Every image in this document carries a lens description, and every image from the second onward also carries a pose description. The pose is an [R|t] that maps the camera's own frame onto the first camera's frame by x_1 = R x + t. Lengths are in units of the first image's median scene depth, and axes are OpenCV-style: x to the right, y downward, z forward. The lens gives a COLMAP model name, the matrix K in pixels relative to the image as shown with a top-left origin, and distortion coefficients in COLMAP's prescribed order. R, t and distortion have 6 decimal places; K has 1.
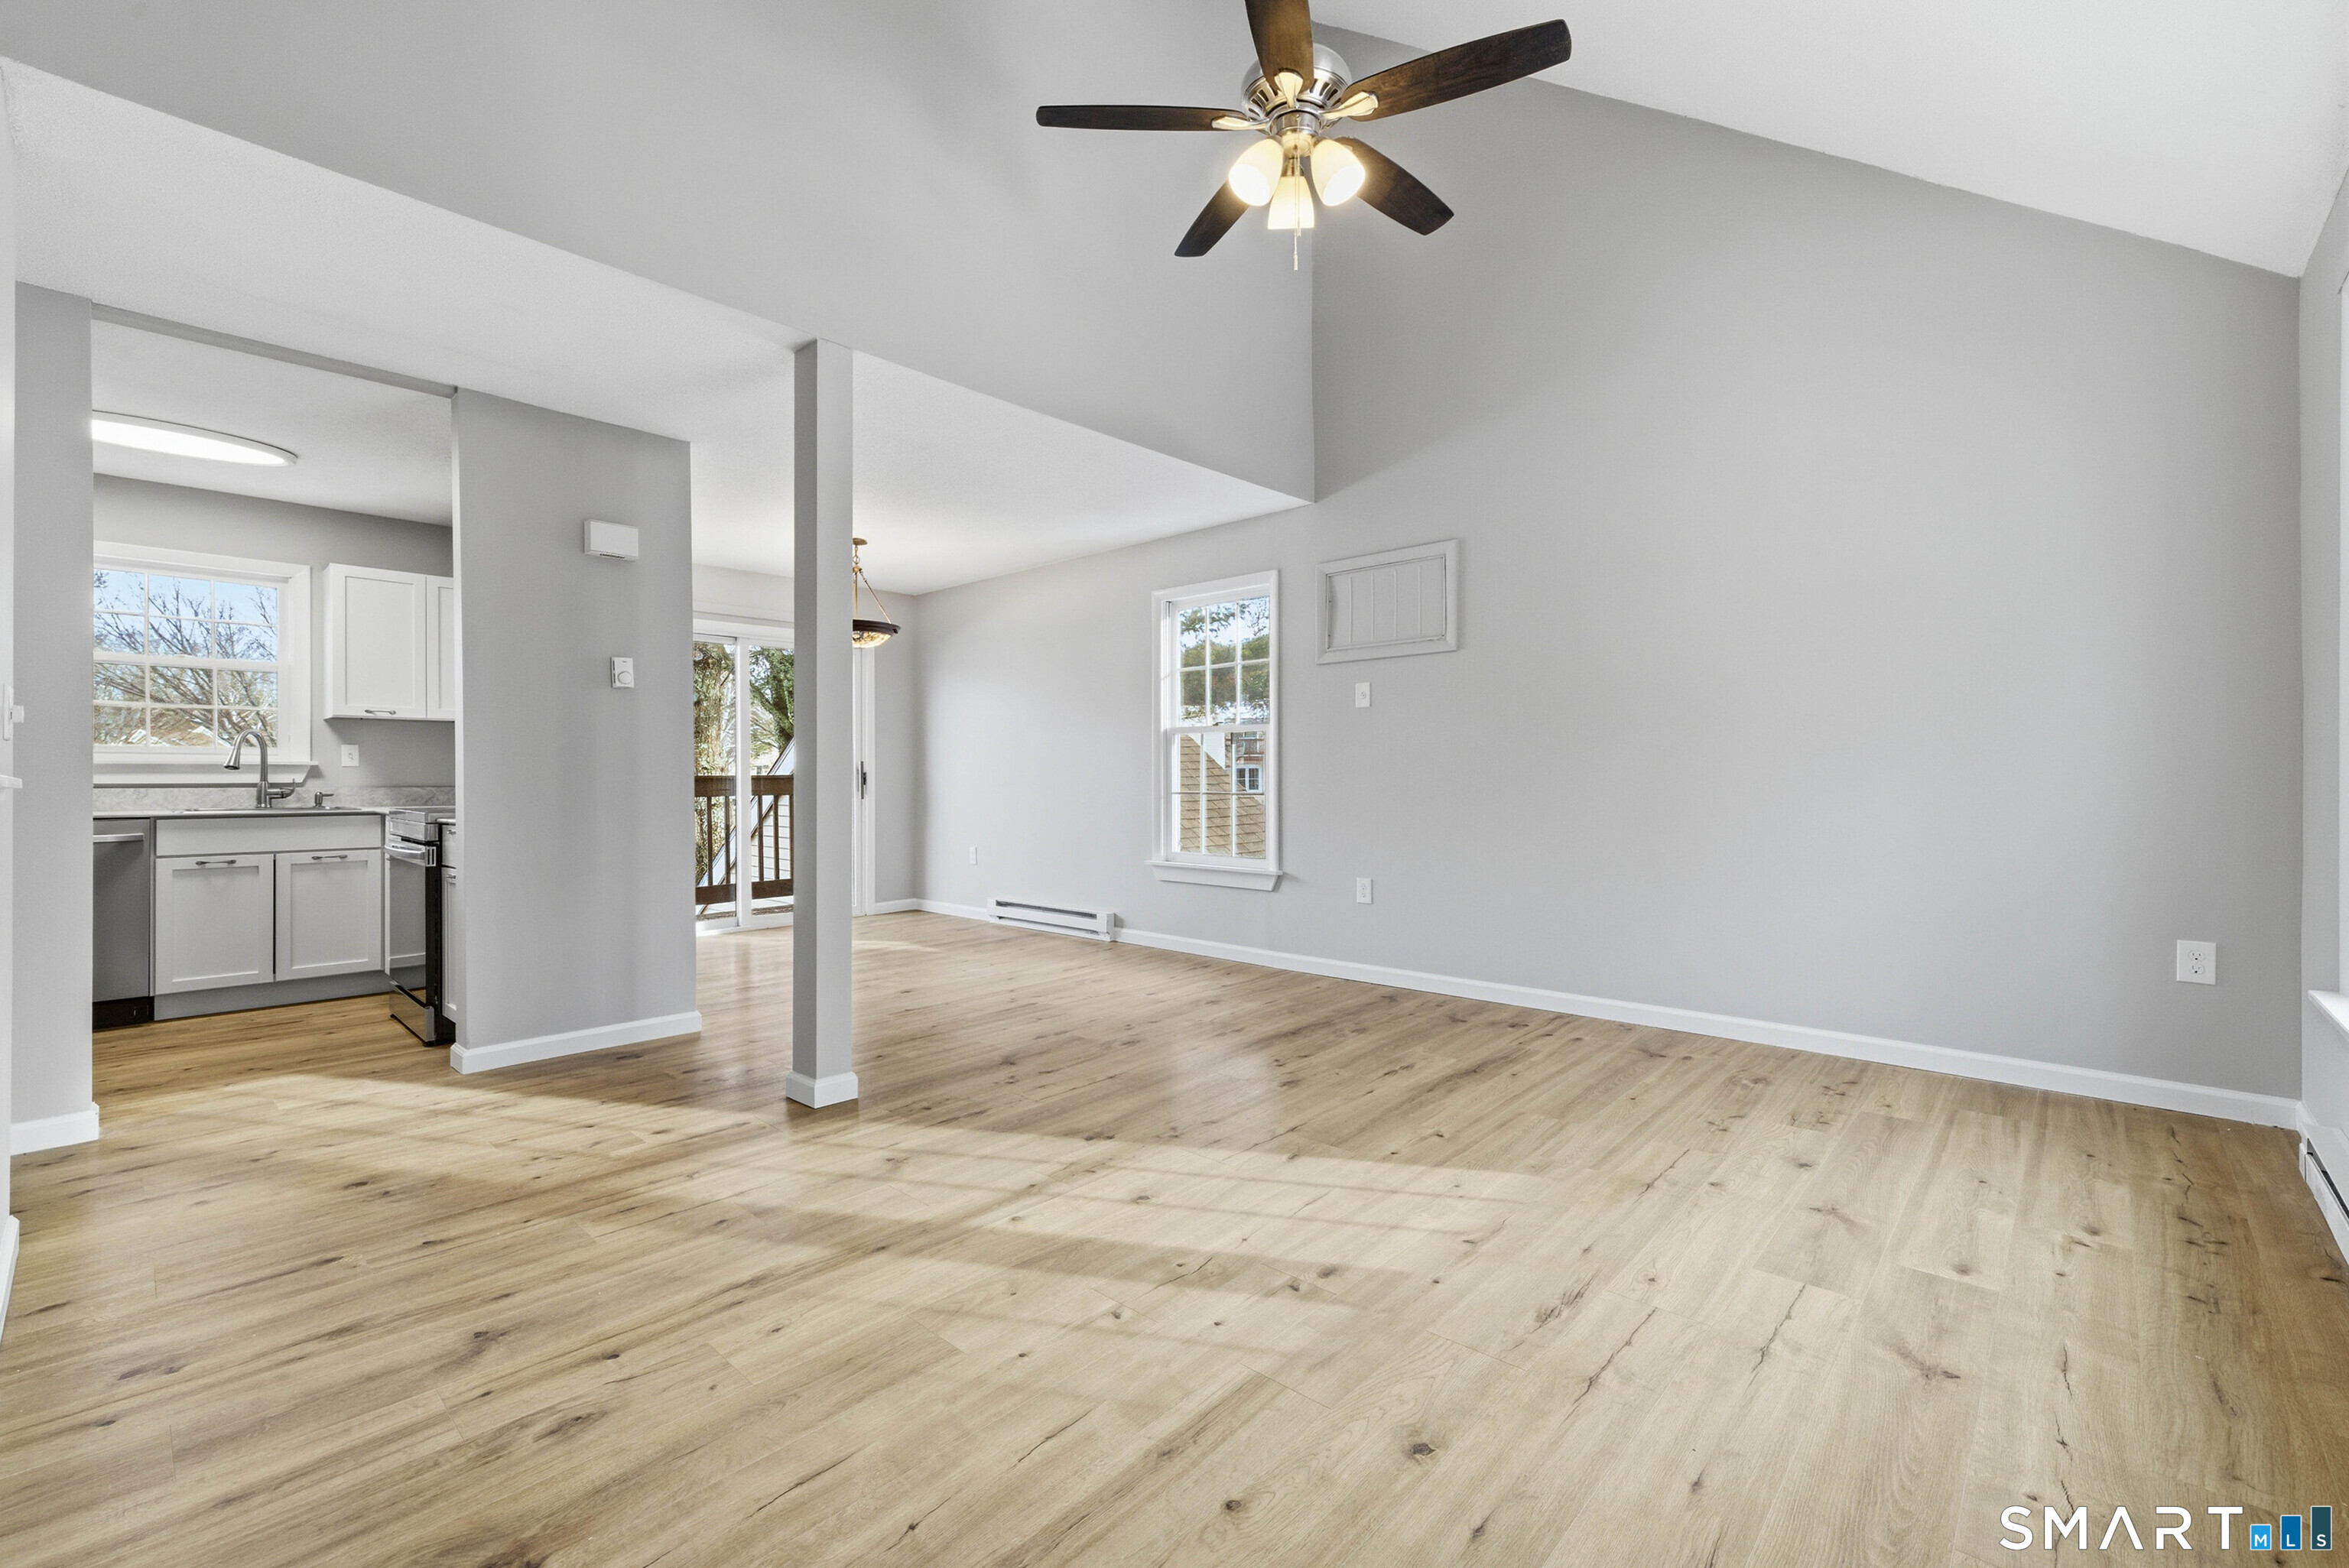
lens RADIAL K [[991.3, 0, 1167.6], [0, 991.3, 775.3], [0, 0, 1]] dist [0.004535, 0.000256]
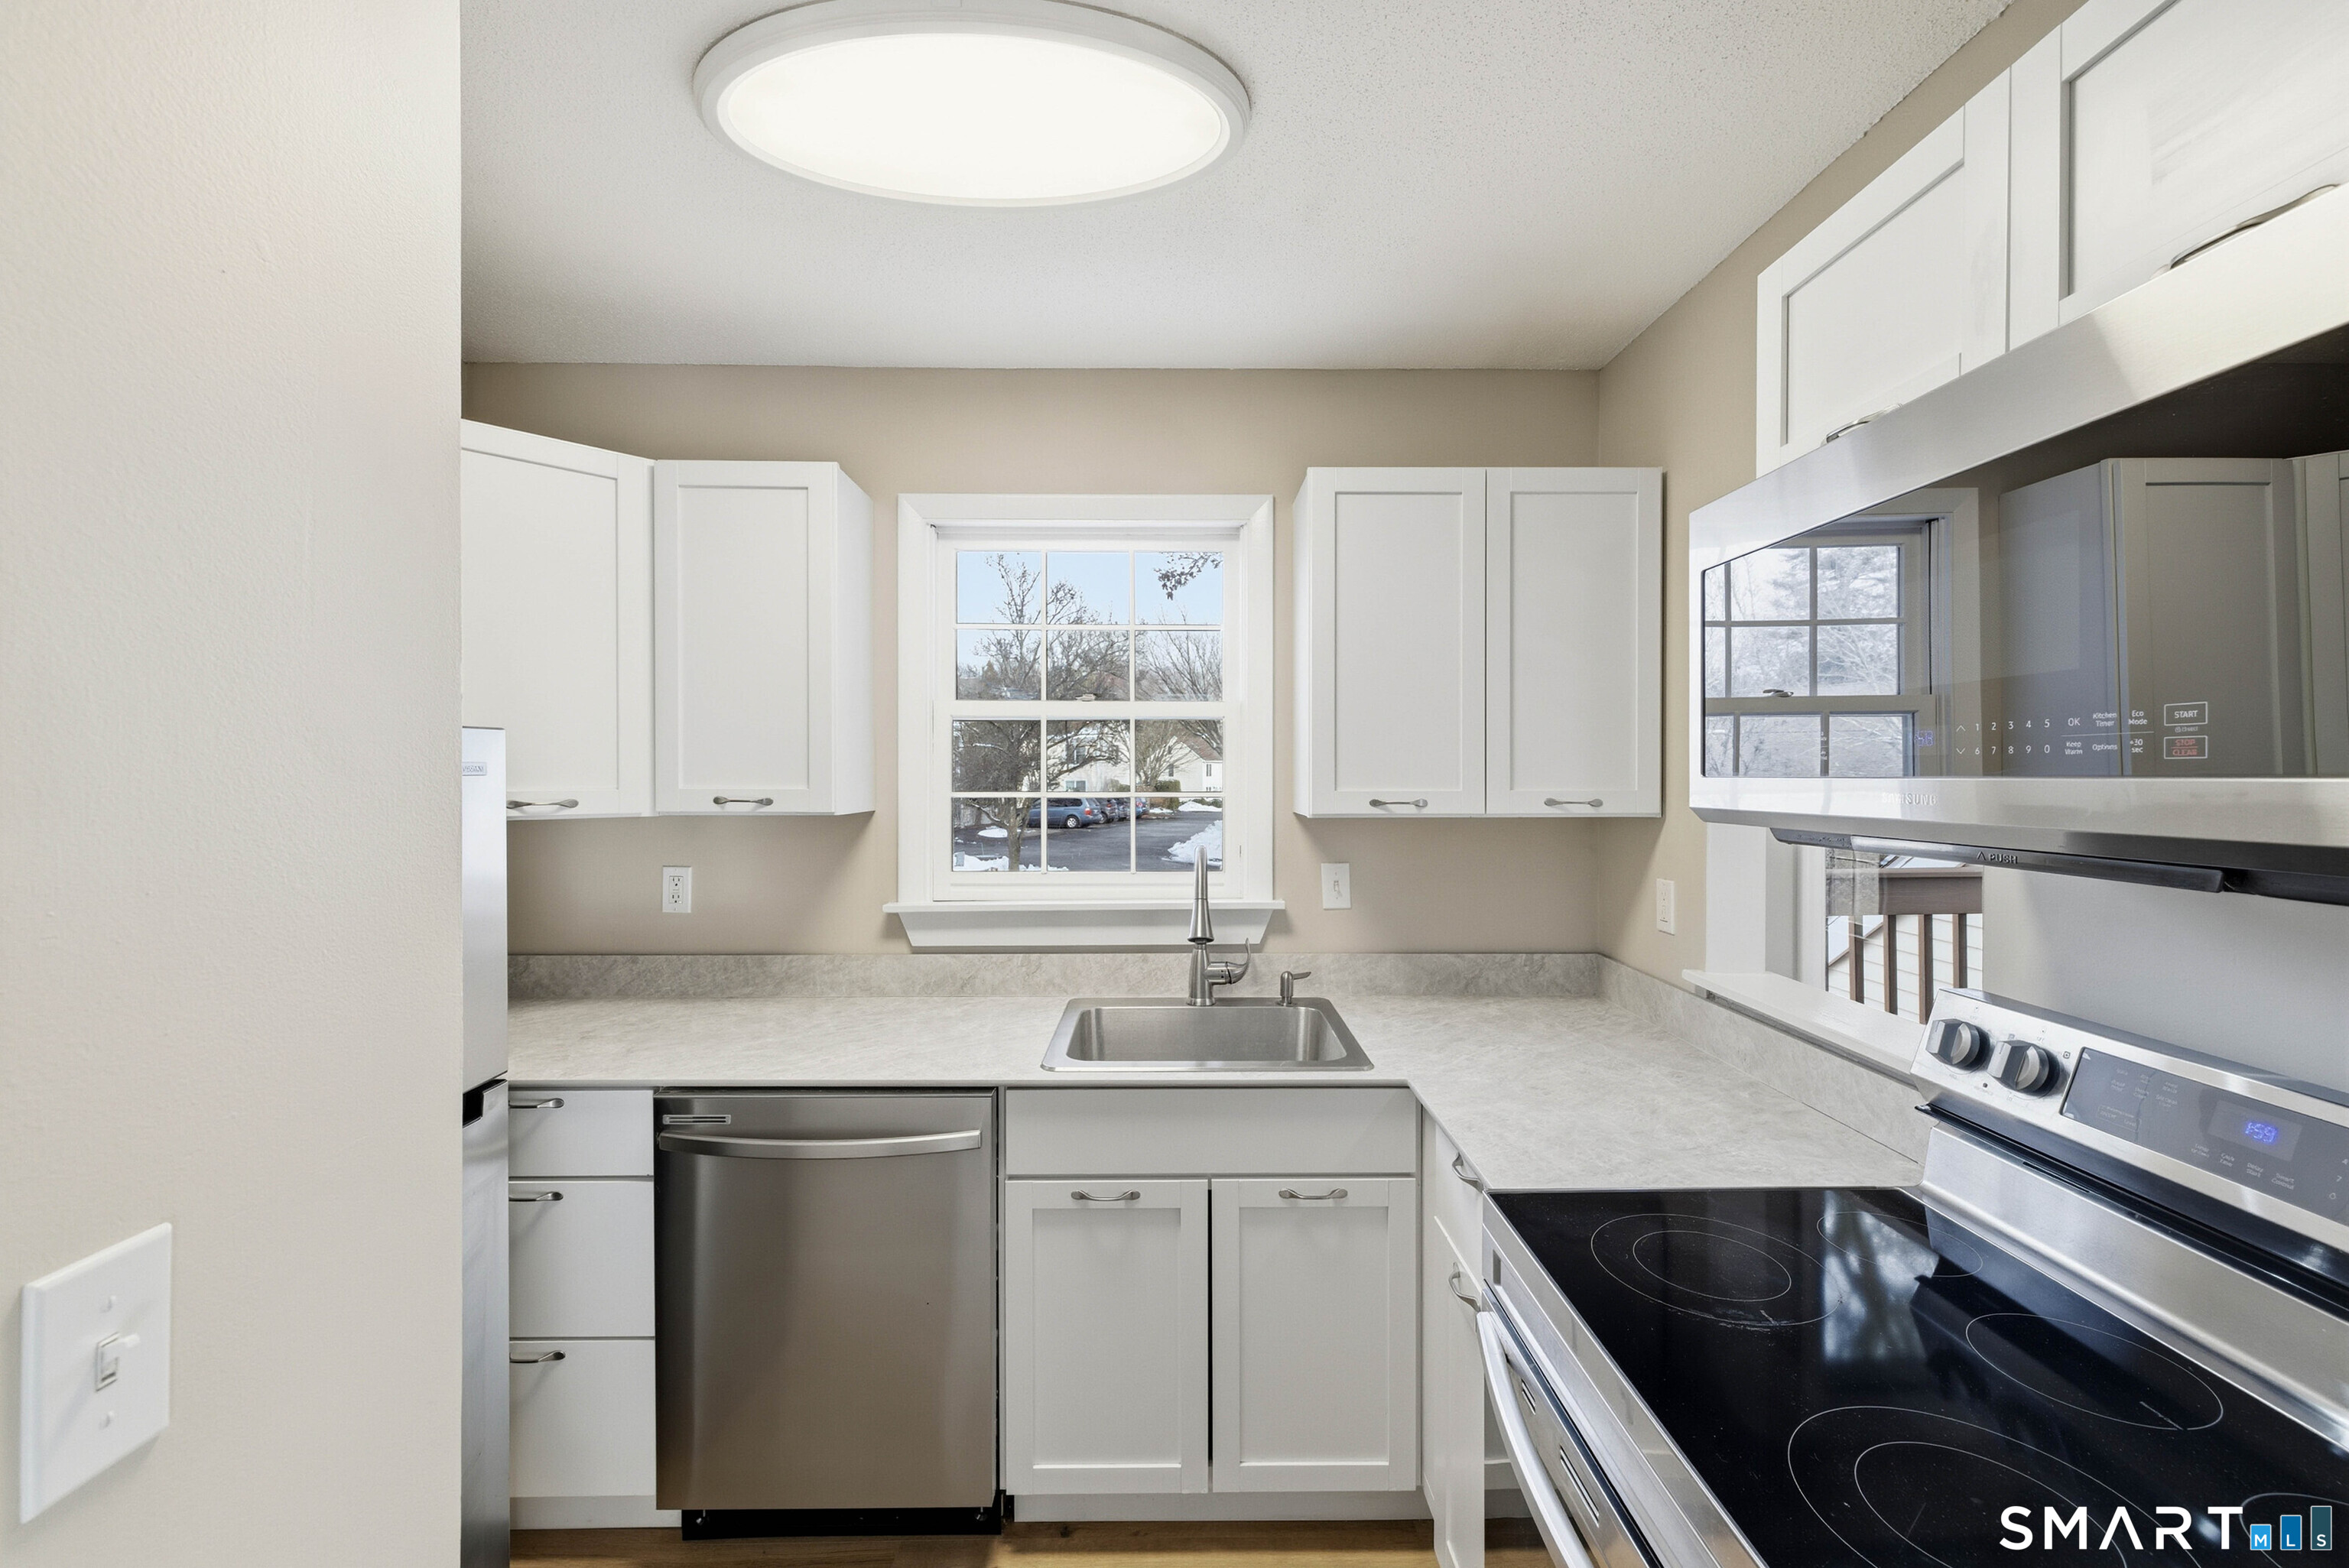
lens RADIAL K [[991.3, 0, 1167.6], [0, 991.3, 775.3], [0, 0, 1]] dist [0.004535, 0.000256]
pose [[0.688610, 0.003900, -0.725121, -0.961631], [0.003232, 0.999959, 0.008447, -0.139268], [0.725124, -0.008160, 0.688570, 1.108900]]
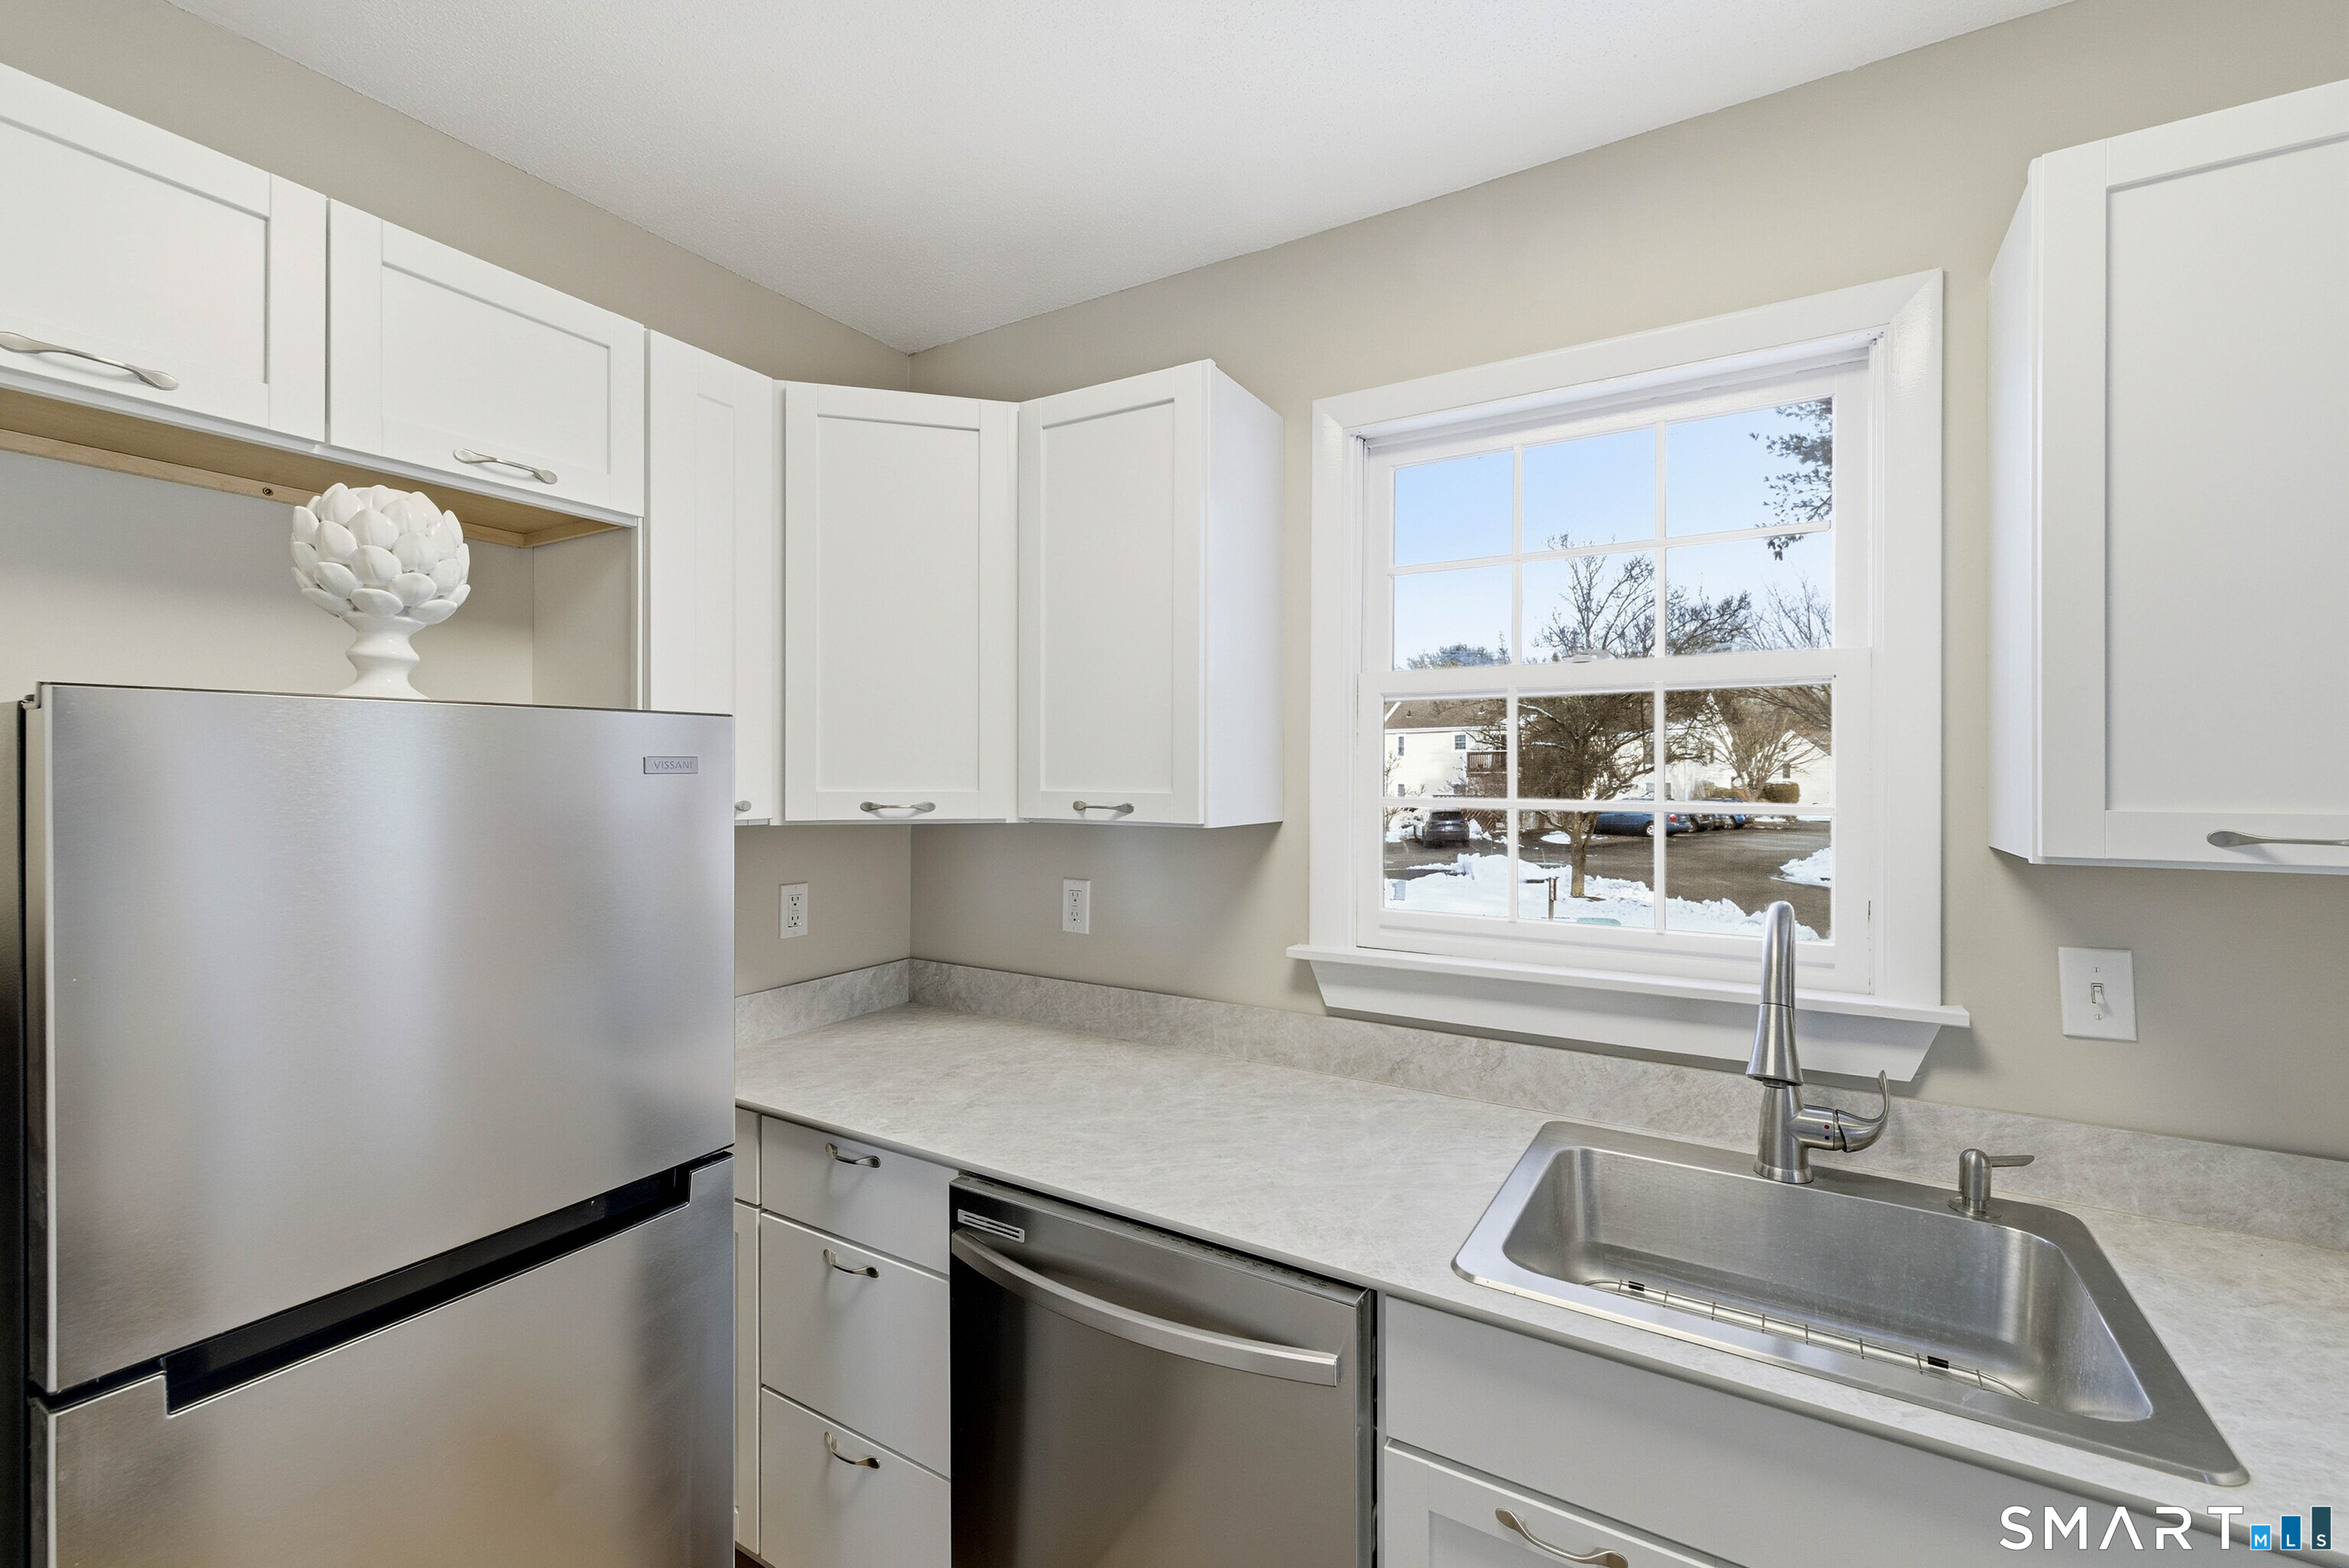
lens RADIAL K [[987.8, 0, 1170.7], [0, 987.8, 771.9], [0, 0, 1]] dist [0.002579, 0.000168]
pose [[0.203757, 0.001622, -0.979020, -1.135725], [0.004216, 0.999988, 0.002534, -0.136911], [0.979012, -0.004644, 0.203748, 1.311923]]
